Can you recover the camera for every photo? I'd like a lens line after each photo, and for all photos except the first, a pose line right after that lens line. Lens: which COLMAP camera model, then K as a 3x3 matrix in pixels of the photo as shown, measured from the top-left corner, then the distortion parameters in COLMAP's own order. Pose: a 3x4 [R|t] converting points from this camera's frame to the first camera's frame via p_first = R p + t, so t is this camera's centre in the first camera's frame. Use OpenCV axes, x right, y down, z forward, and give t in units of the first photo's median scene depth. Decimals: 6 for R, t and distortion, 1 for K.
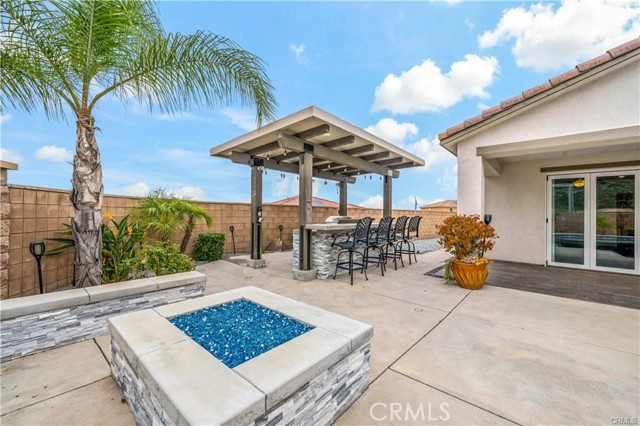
lens RADIAL K [[257.0, 0, 319.2], [0, 257.0, 214.4], [0, 0, 1]] dist [-0.001232, 0.000197]
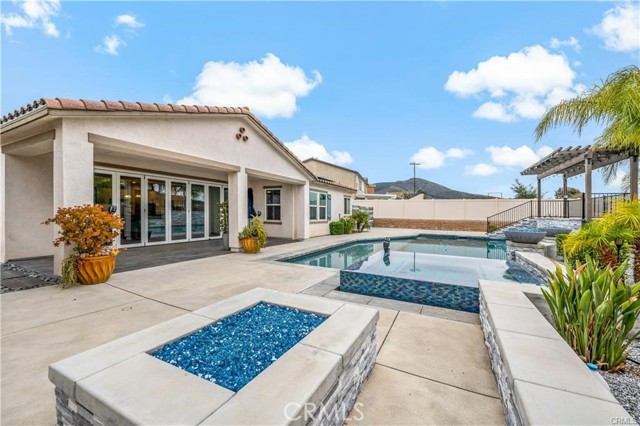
lens RADIAL K [[257.0, 0, 321.4], [0, 257.0, 214.1], [0, 0, 1]] dist [-0.001232, 0.000197]
pose [[-0.235183, -0.023543, 0.971666, -0.736563], [-0.019858, 0.999614, 0.019414, -0.002713], [-0.971748, -0.014729, -0.235559, 0.595373]]
